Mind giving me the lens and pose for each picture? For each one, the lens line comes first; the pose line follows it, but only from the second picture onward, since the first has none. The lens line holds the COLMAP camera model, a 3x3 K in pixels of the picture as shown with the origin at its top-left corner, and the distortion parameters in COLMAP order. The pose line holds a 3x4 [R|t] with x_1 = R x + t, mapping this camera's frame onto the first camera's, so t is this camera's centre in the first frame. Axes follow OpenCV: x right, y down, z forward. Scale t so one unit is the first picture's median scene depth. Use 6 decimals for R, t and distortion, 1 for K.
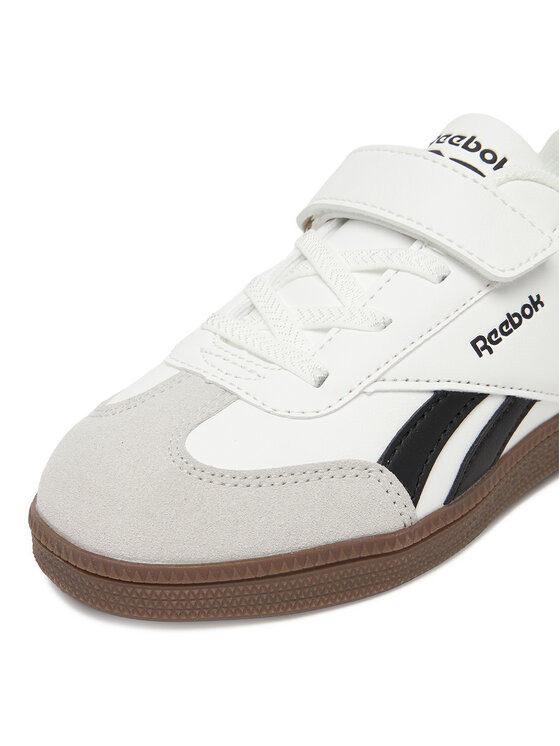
lens RADIAL K [[836.7, 0, 305.6], [0, 836.7, 373.0], [0, 0, 1]] dist [-0.107105, 0.009648]
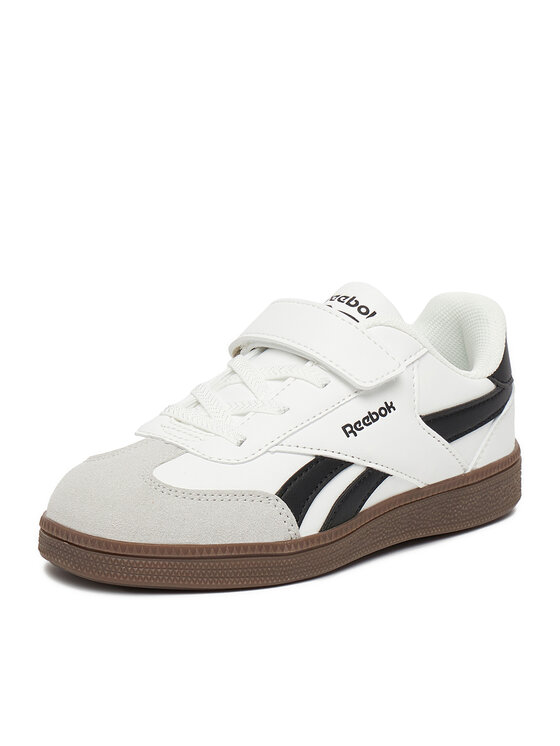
lens RADIAL K [[1401.5, 0, 280.0], [0, 1401.5, 373.0], [0, 0, 1]] dist [-0.659870, -0.001977]
pose [[0.997889, 0.056523, 0.031973, -0.000173], [-0.047335, 0.970167, -0.237772, 0.471520], [-0.044458, 0.235756, 0.970795, -1.465279]]
